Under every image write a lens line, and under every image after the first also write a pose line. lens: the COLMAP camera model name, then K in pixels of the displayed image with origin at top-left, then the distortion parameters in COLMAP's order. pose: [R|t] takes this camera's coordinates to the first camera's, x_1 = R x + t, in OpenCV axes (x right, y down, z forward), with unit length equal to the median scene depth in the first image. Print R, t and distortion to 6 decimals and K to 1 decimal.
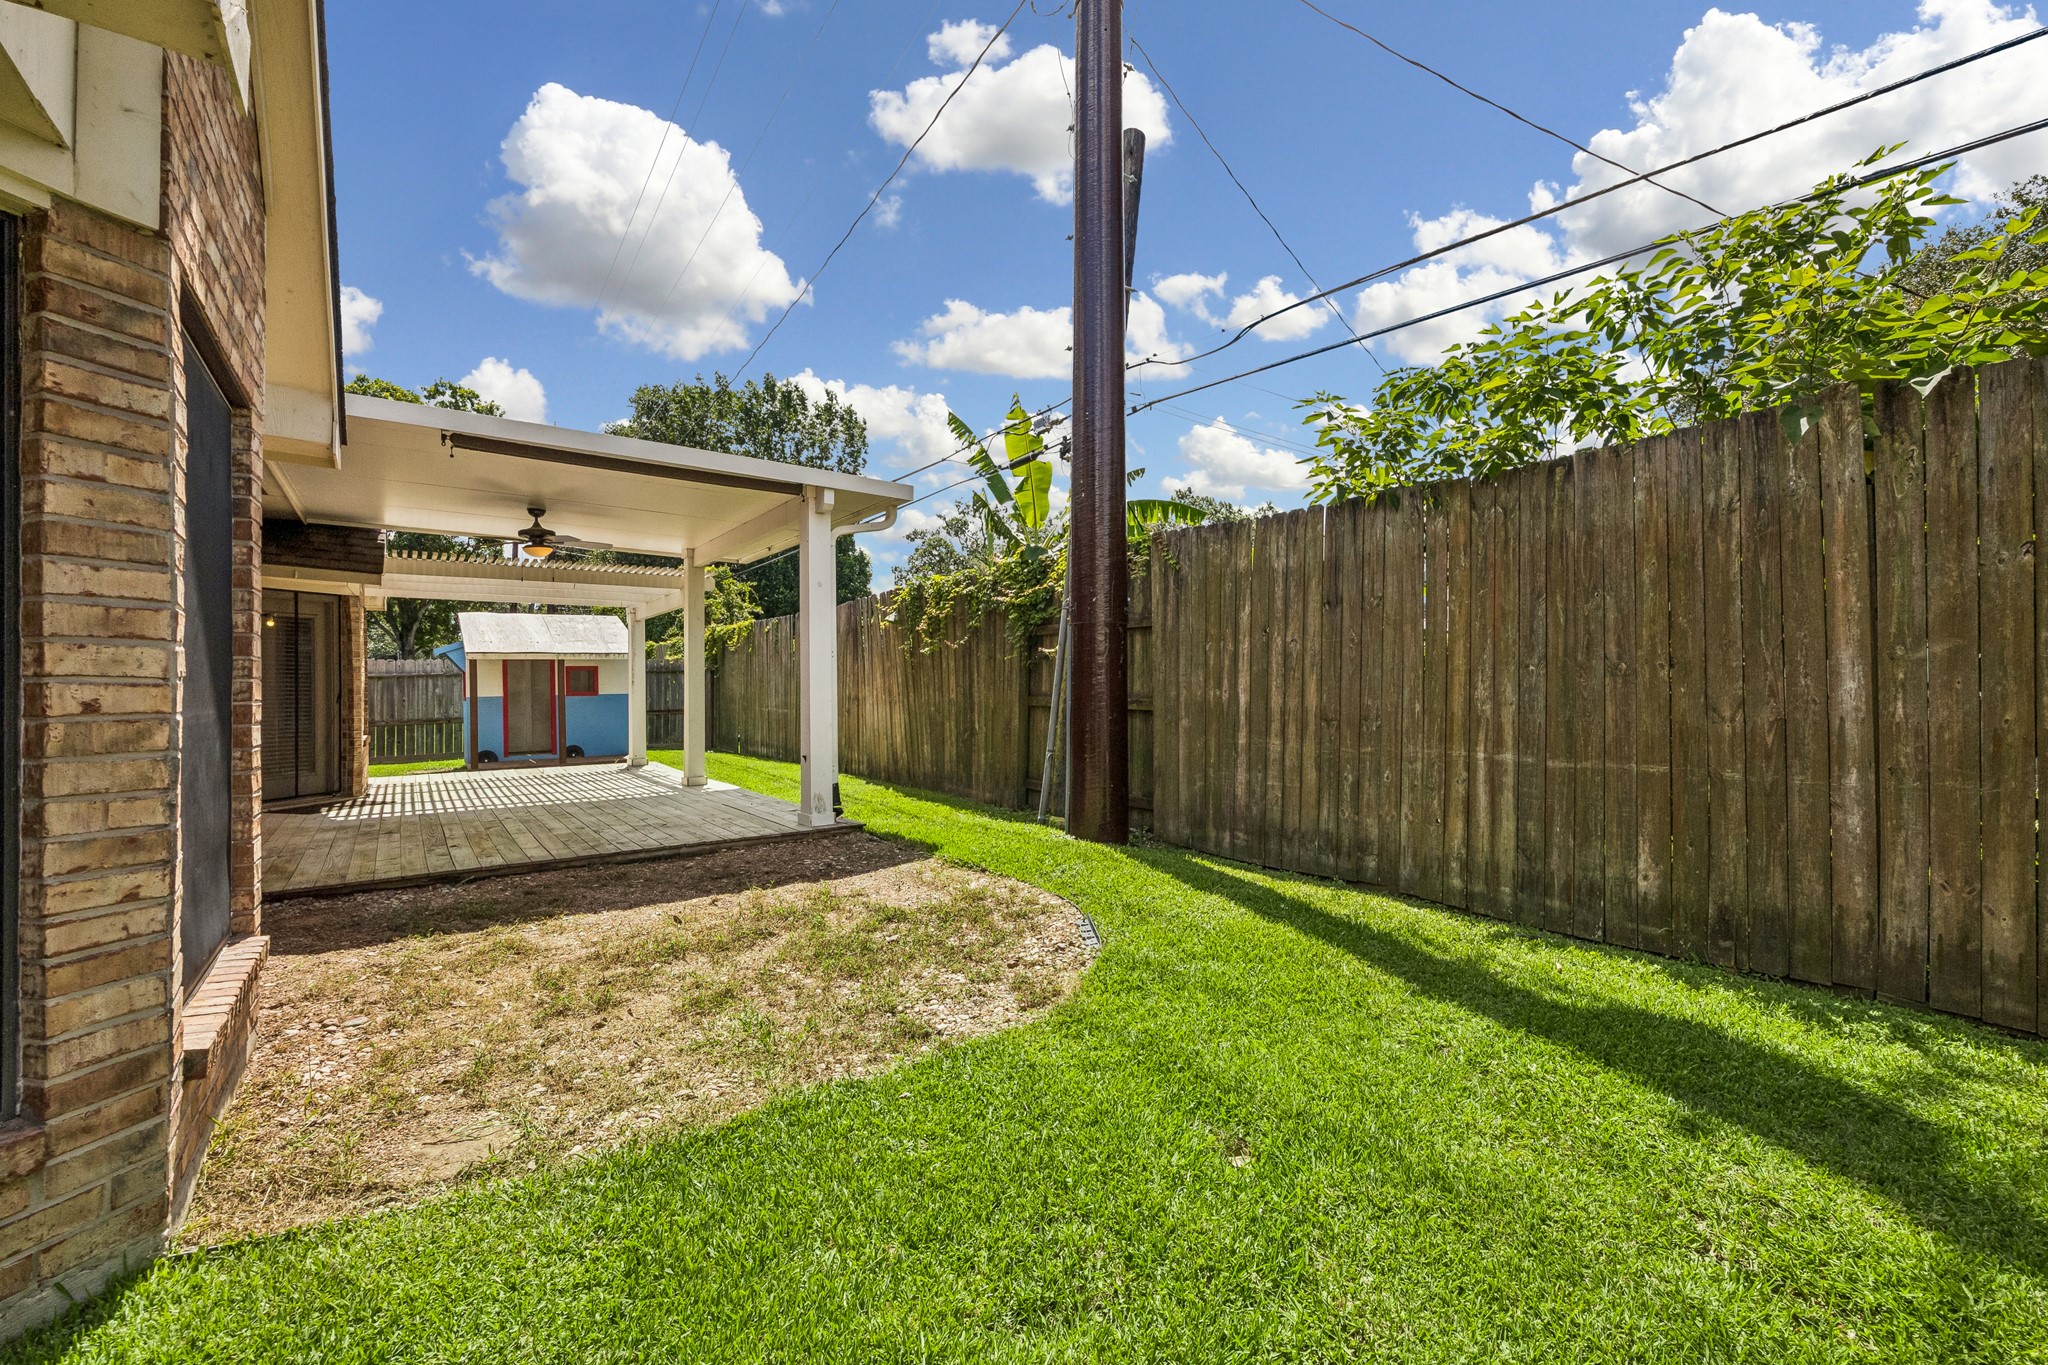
lens RADIAL K [[898.5, 0, 1035.1], [0, 898.5, 682.7], [0, 0, 1]] dist [-0.017834, -0.000009]
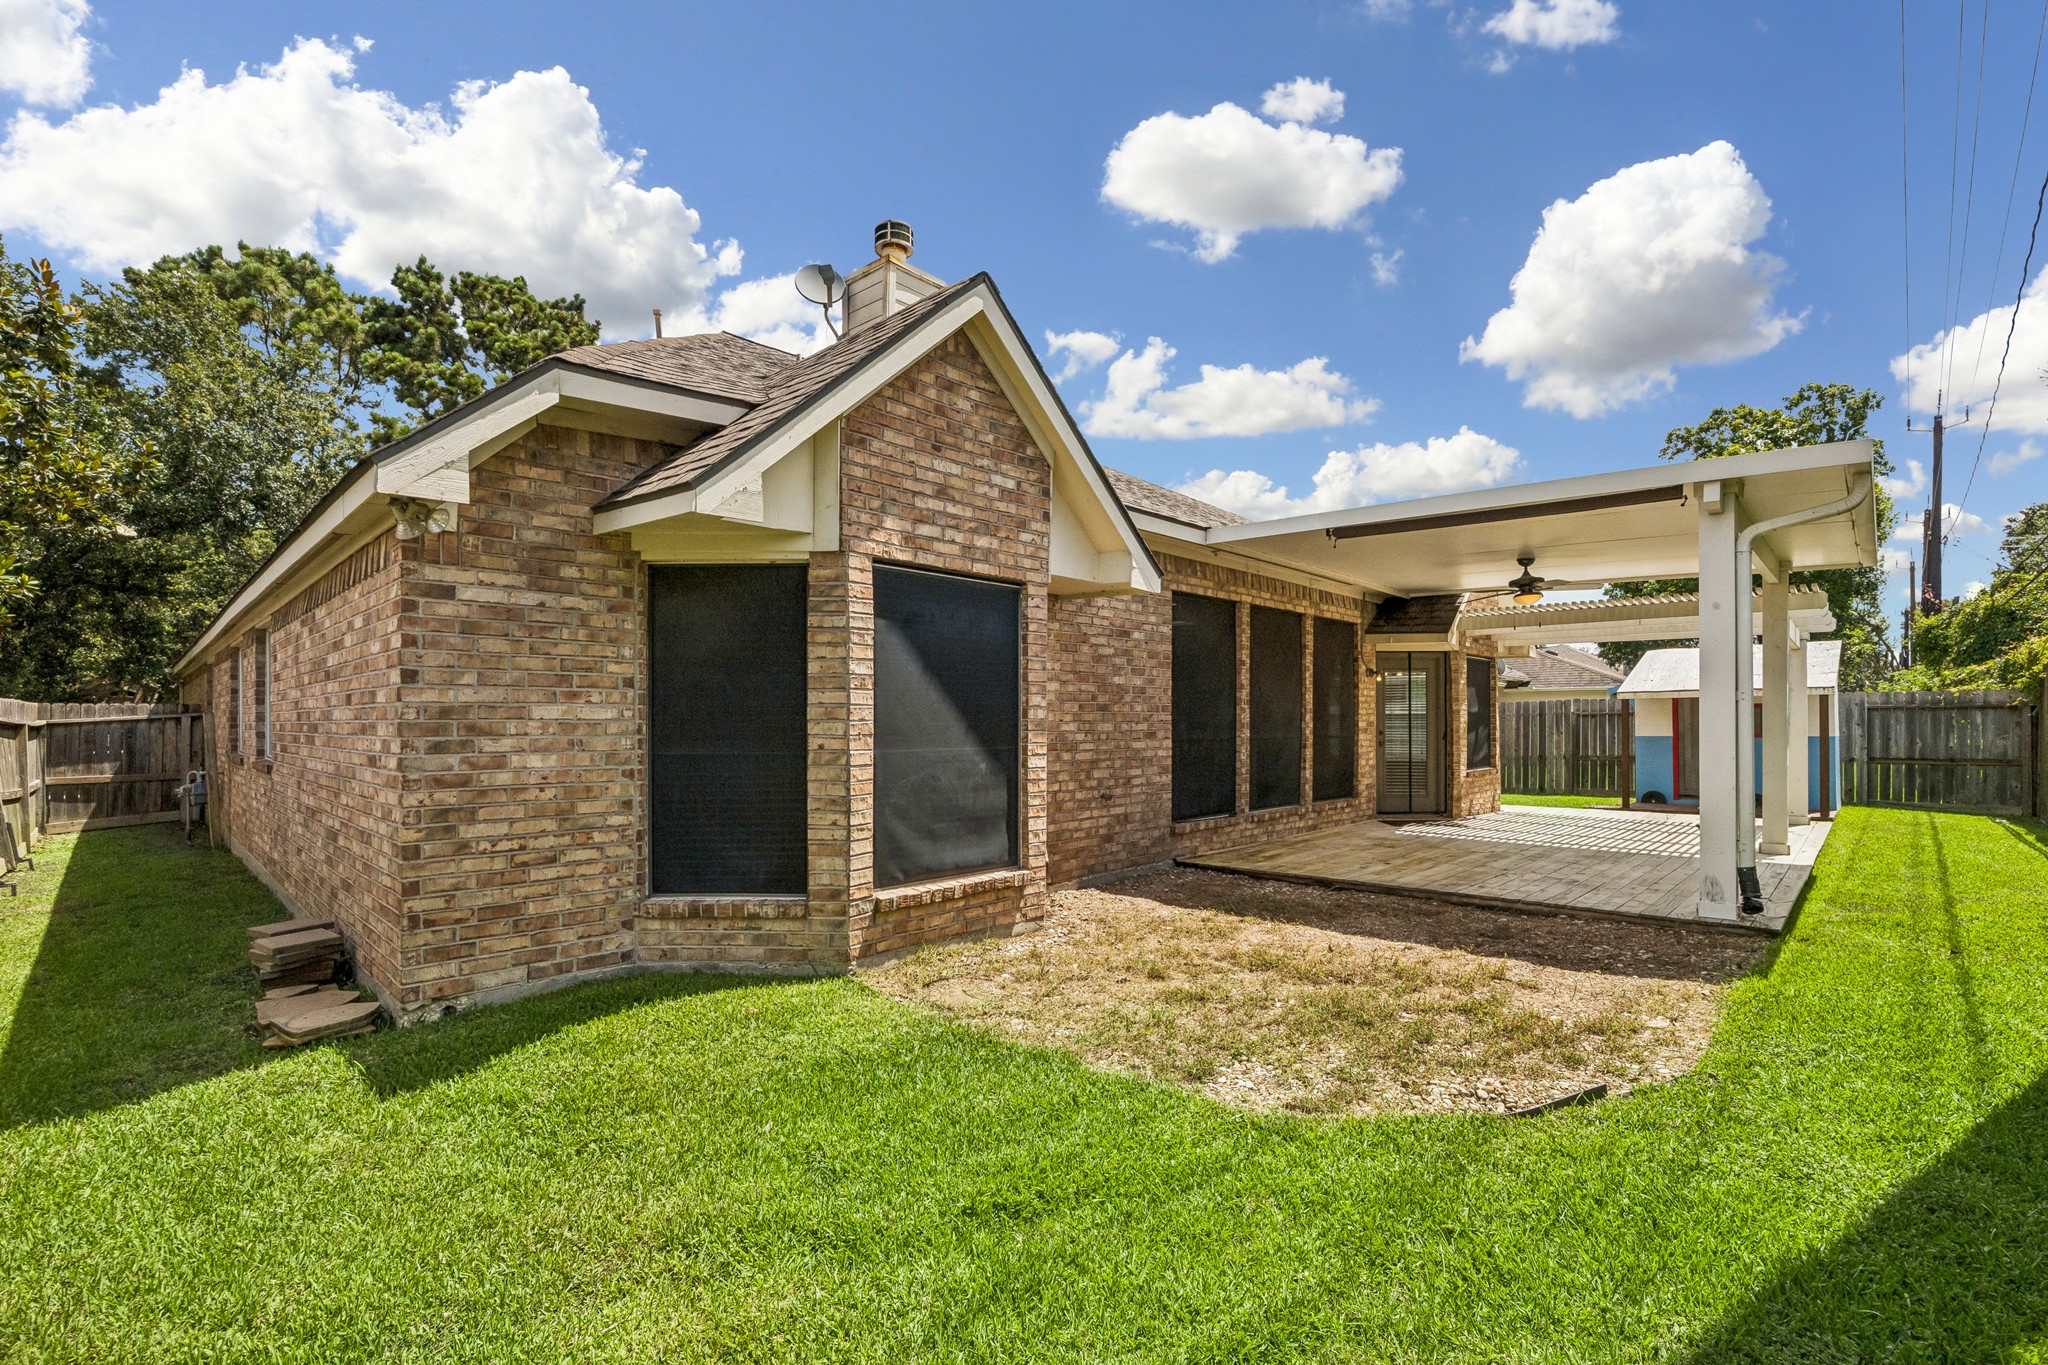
lens RADIAL K [[898.5, 0, 1031.7], [0, 898.5, 720.8], [0, 0, 1]] dist [-0.017834, -0.000009]
pose [[0.180822, 0.006786, -0.983492, 0.414226], [0.001175, 0.999974, 0.007116, -0.016878], [0.983515, -0.002443, 0.180809, 0.289990]]
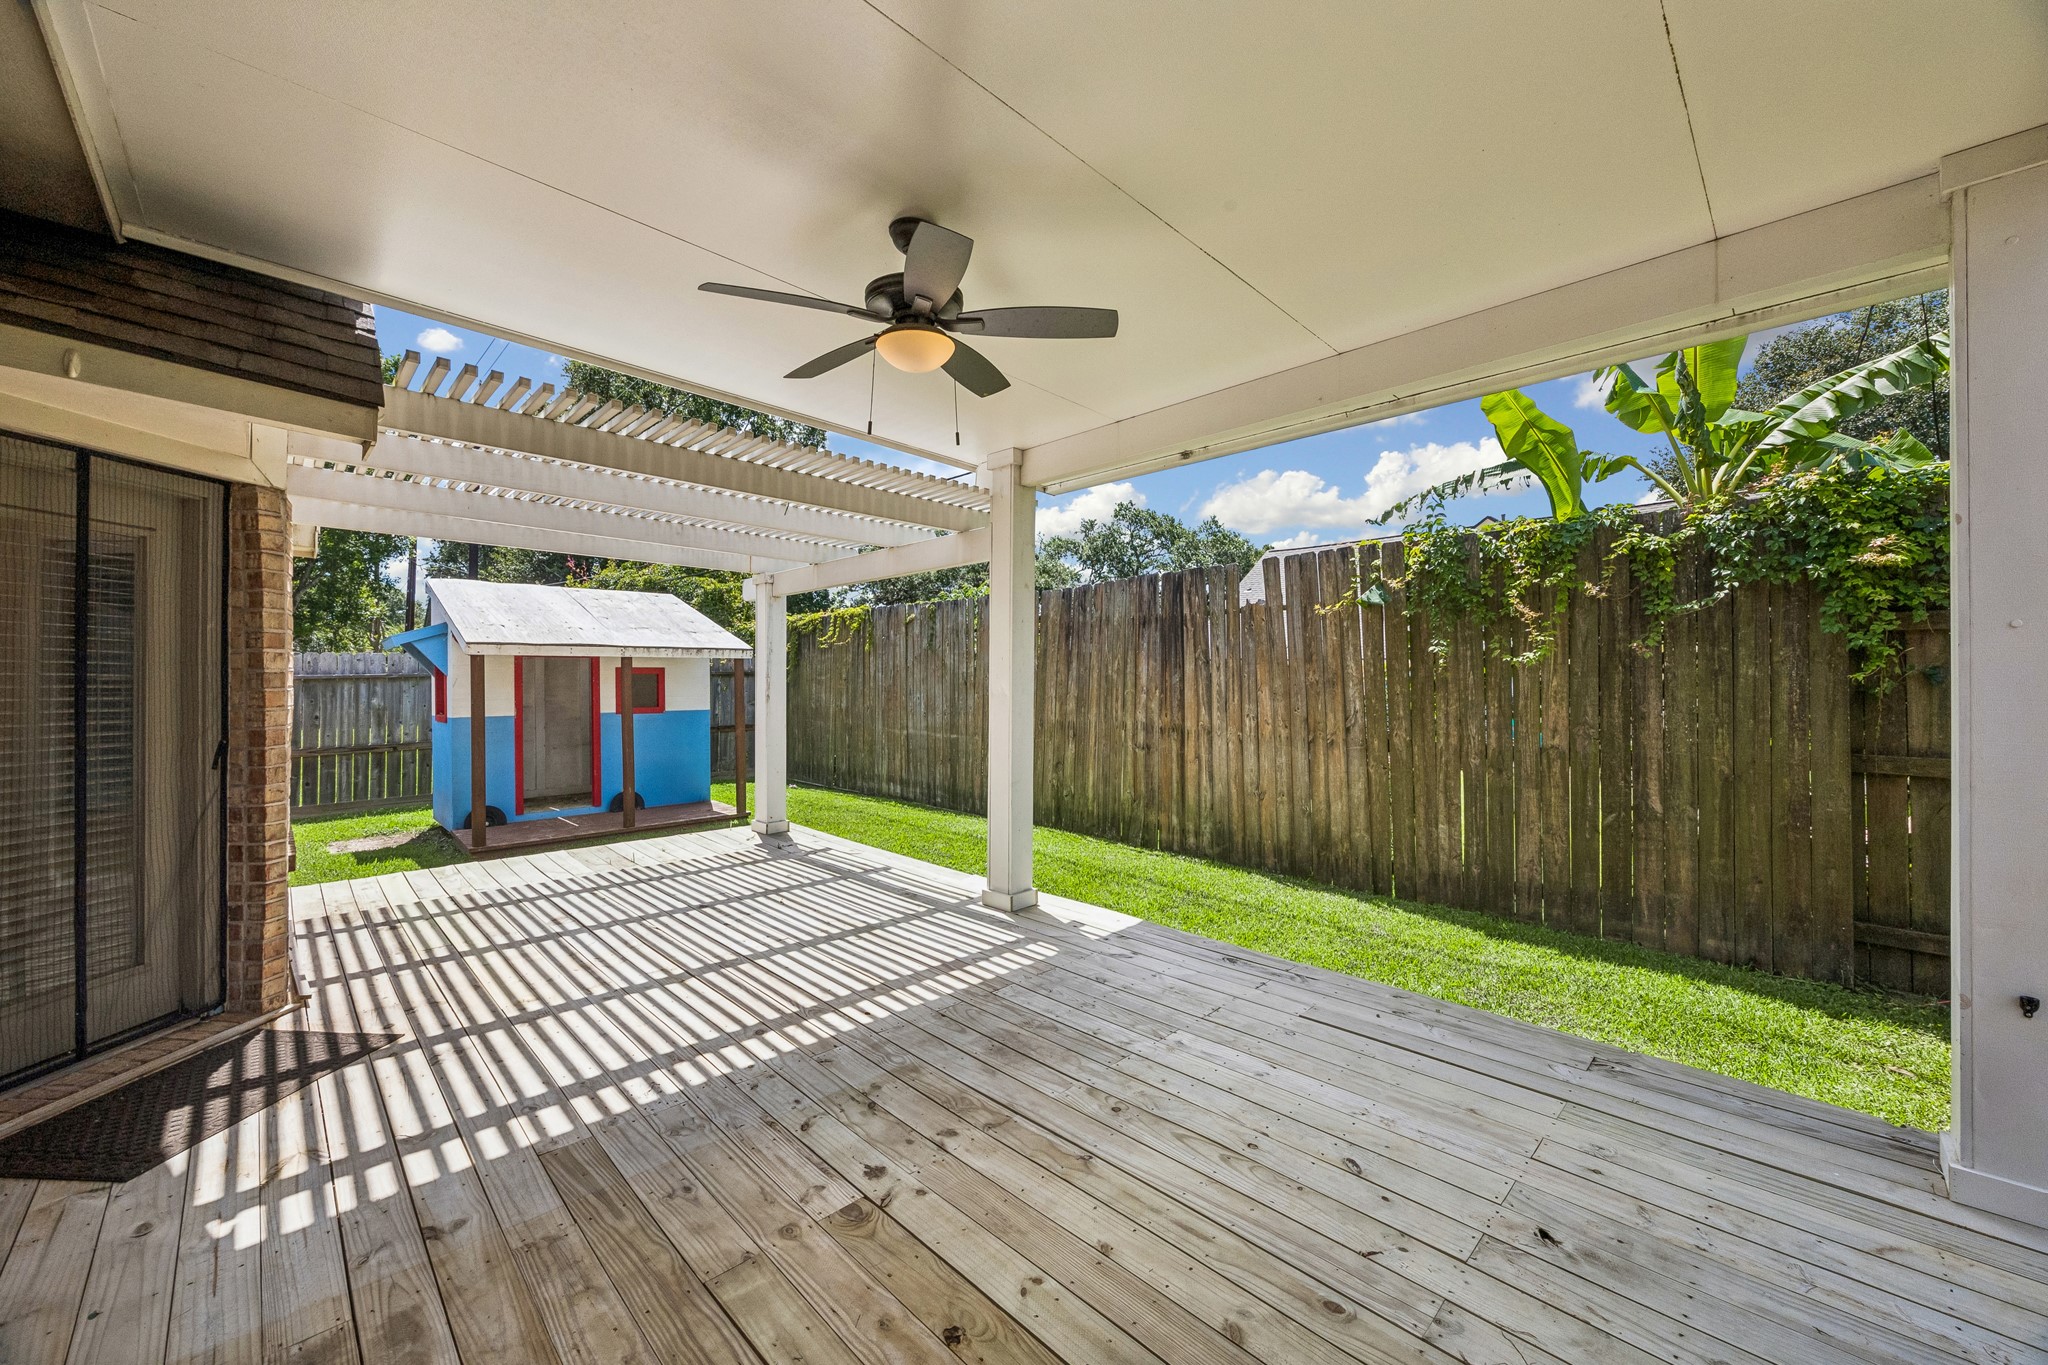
lens RADIAL K [[783.9, 0, 1032.5], [0, 783.9, 680.8], [0, 0, 1]] dist [-0.004188, 0.000031]
pose [[0.986363, 0.011502, 0.164181, -0.639289], [-0.011411, 0.999934, -0.001496, -0.022870], [-0.164187, -0.000398, 0.986429, 0.791298]]
